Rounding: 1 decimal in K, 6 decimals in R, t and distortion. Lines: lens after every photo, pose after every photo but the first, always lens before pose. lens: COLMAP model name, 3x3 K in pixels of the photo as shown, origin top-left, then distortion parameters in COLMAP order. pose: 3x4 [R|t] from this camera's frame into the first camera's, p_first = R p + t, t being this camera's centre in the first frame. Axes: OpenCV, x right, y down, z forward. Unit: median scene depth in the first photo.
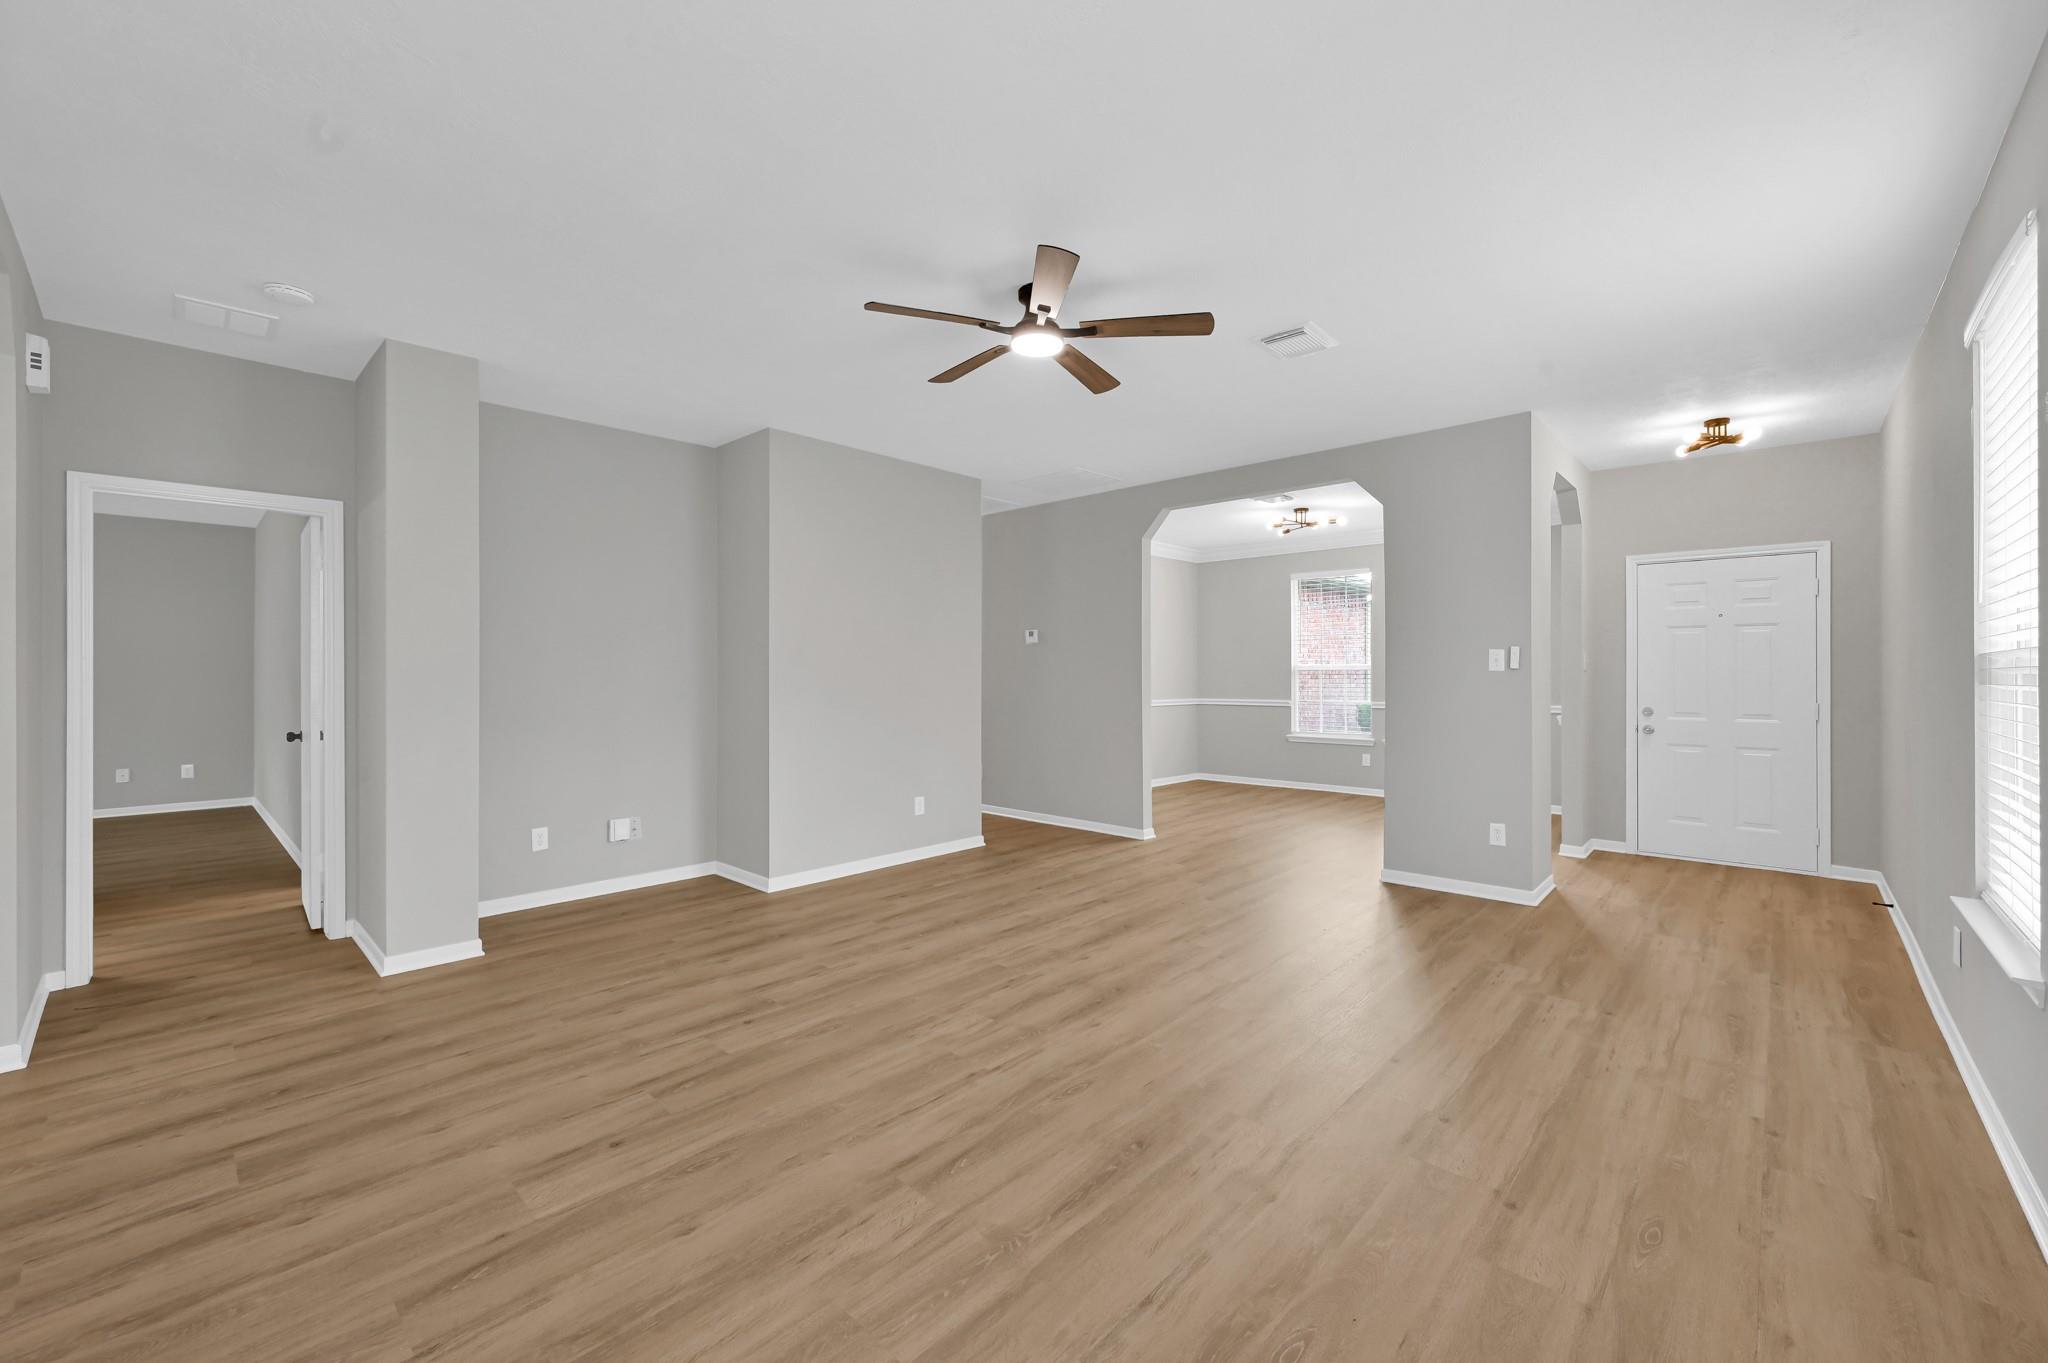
lens RADIAL K [[808.0, 0, 1019.5], [0, 808.0, 682.2], [0, 0, 1]] dist [0.000233, 0.000110]
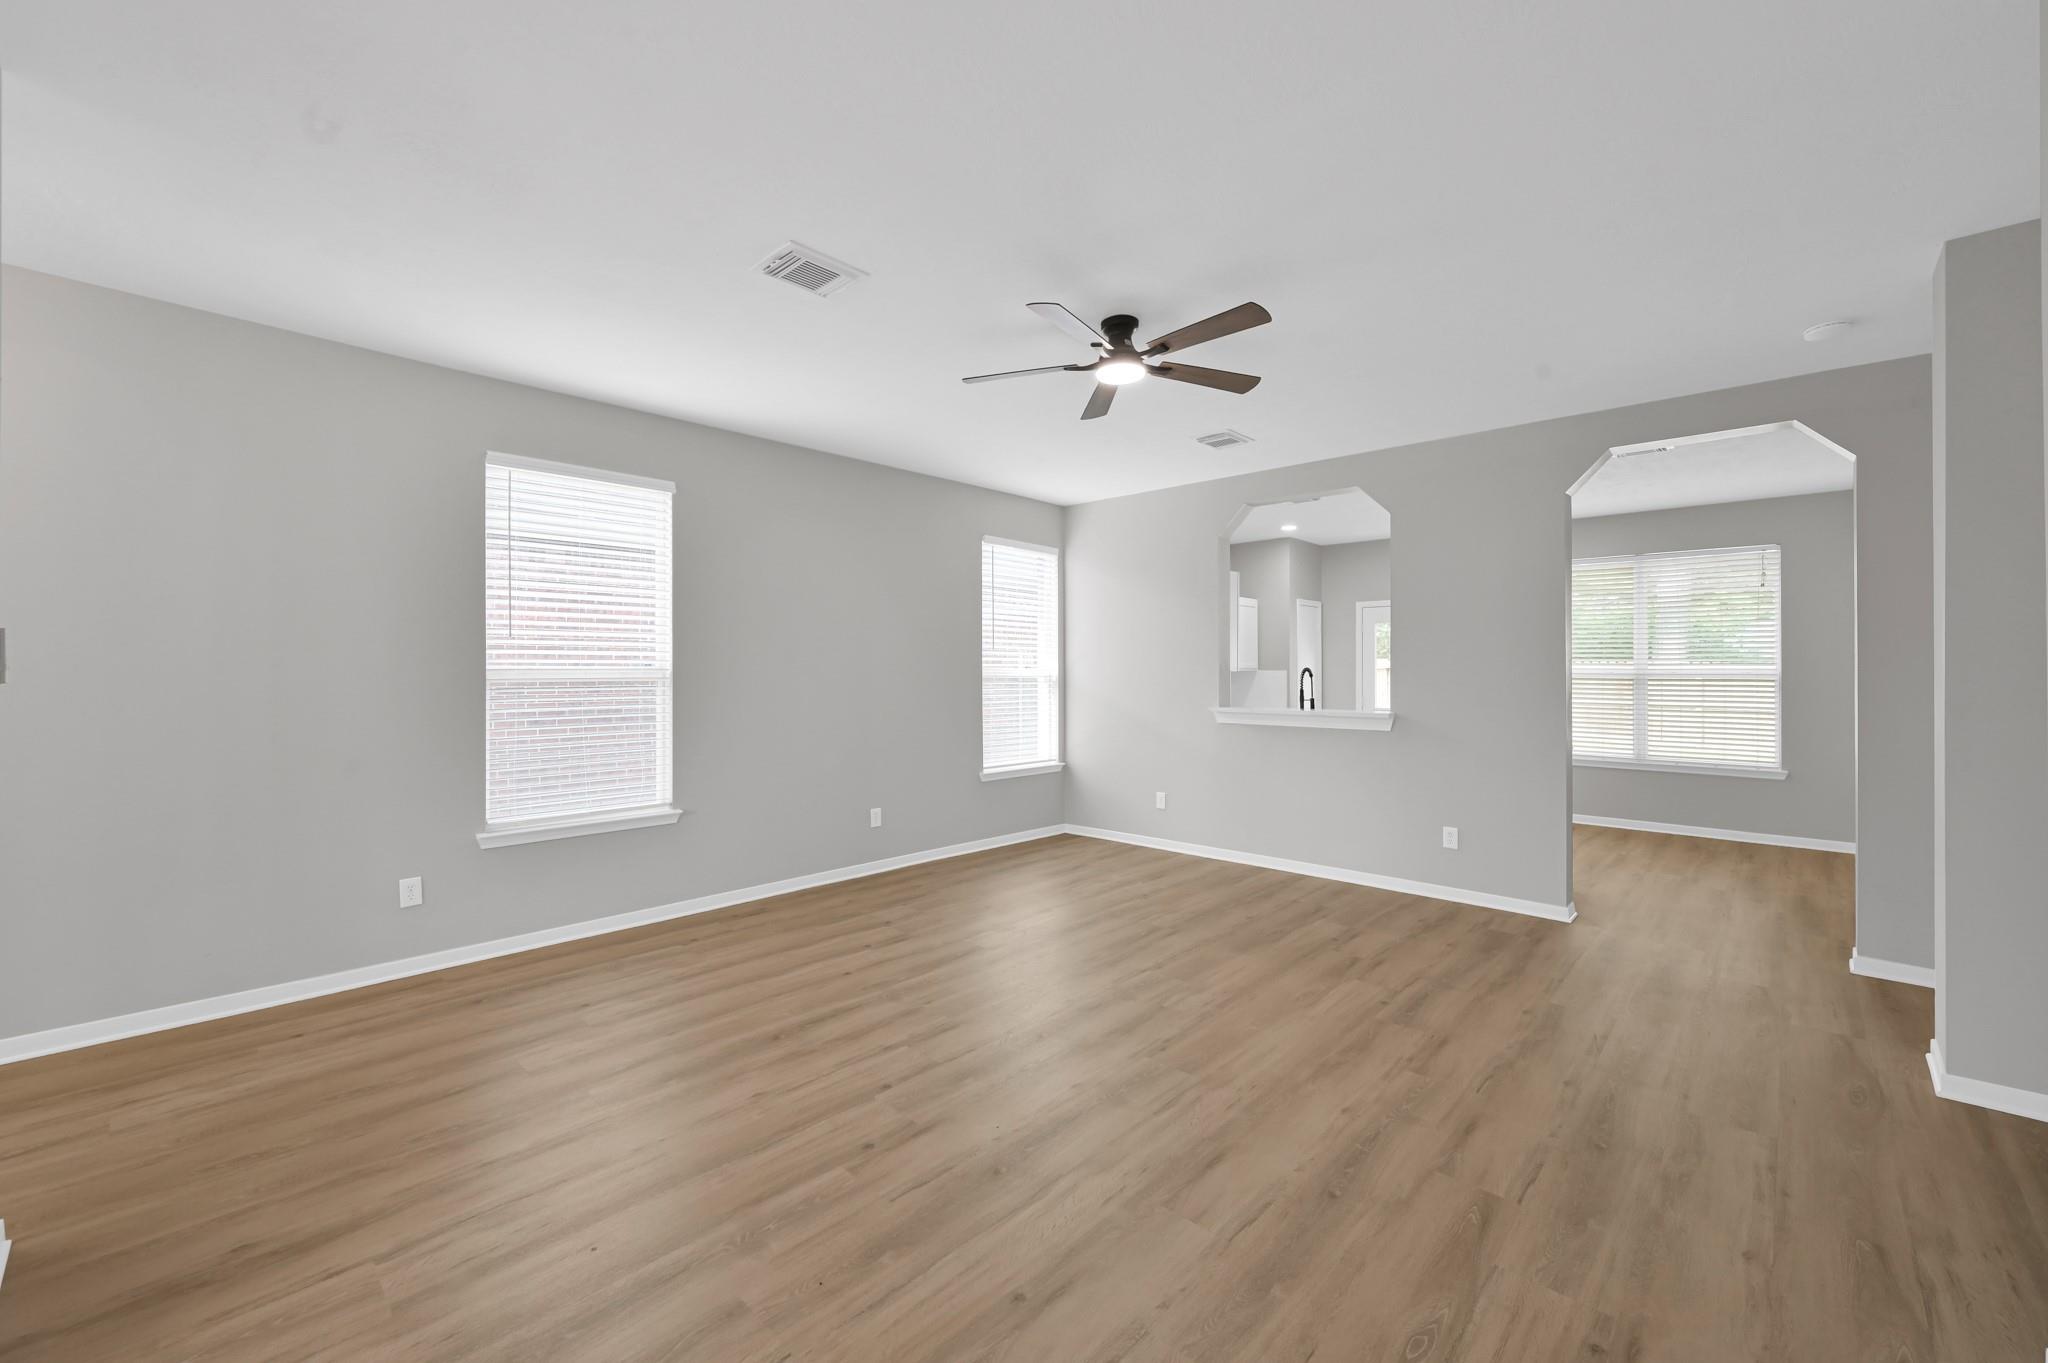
lens RADIAL K [[808.0, 0, 1022.6], [0, 808.0, 680.8], [0, 0, 1]] dist [0.000233, 0.000110]
pose [[-0.999997, -0.002238, -0.000604, 0.162040], [-0.002251, 0.999725, 0.023329, -0.043687], [0.000551, 0.023330, -0.999728, 2.135357]]
